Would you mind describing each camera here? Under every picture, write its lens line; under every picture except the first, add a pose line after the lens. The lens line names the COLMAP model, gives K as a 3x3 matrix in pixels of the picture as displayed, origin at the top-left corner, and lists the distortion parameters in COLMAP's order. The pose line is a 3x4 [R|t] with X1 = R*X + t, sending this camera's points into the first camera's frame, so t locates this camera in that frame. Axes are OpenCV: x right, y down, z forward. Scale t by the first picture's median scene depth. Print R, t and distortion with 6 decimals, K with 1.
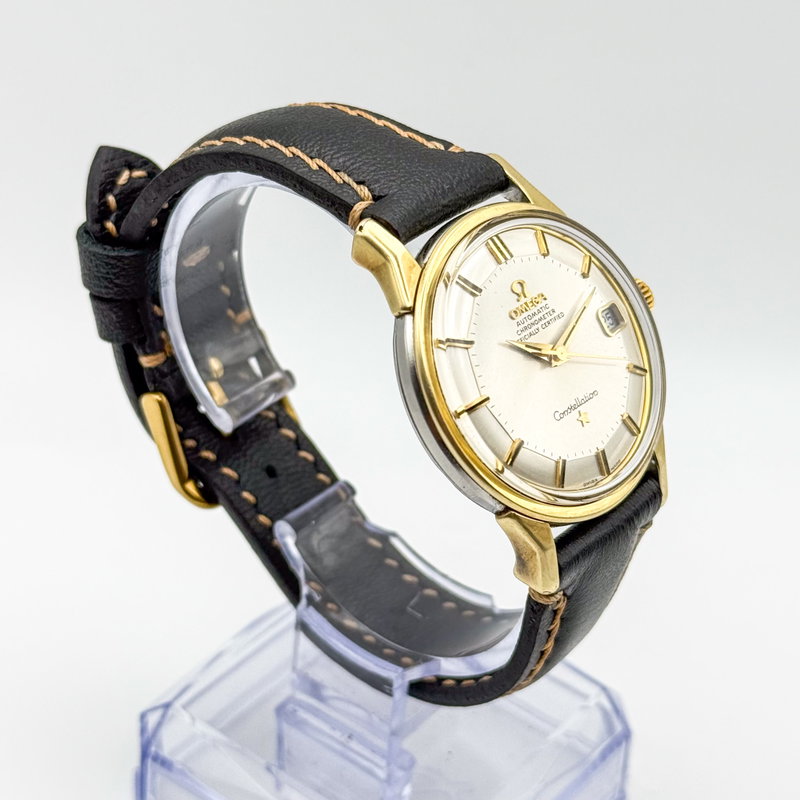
lens RADIAL K [[2008.9, 0, 400.0], [0, 2008.9, 400.0], [0, 0, 1]] dist [0.030517, 0.311631]
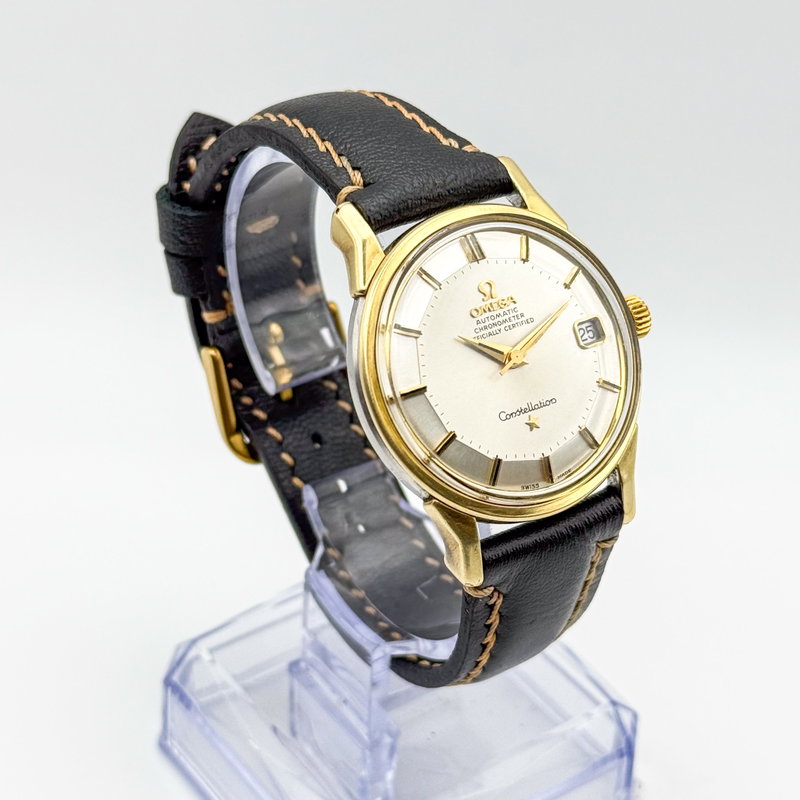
lens RADIAL K [[2008.9, 0, 400.0], [0, 2008.9, 400.0], [0, 0, 1]] dist [0.030517, 0.311631]
pose [[0.957484, 0.144905, -0.249451, 0.258047], [-0.145393, 0.989235, 0.016573, -0.008781], [0.249168, 0.020400, 0.968245, -0.005118]]
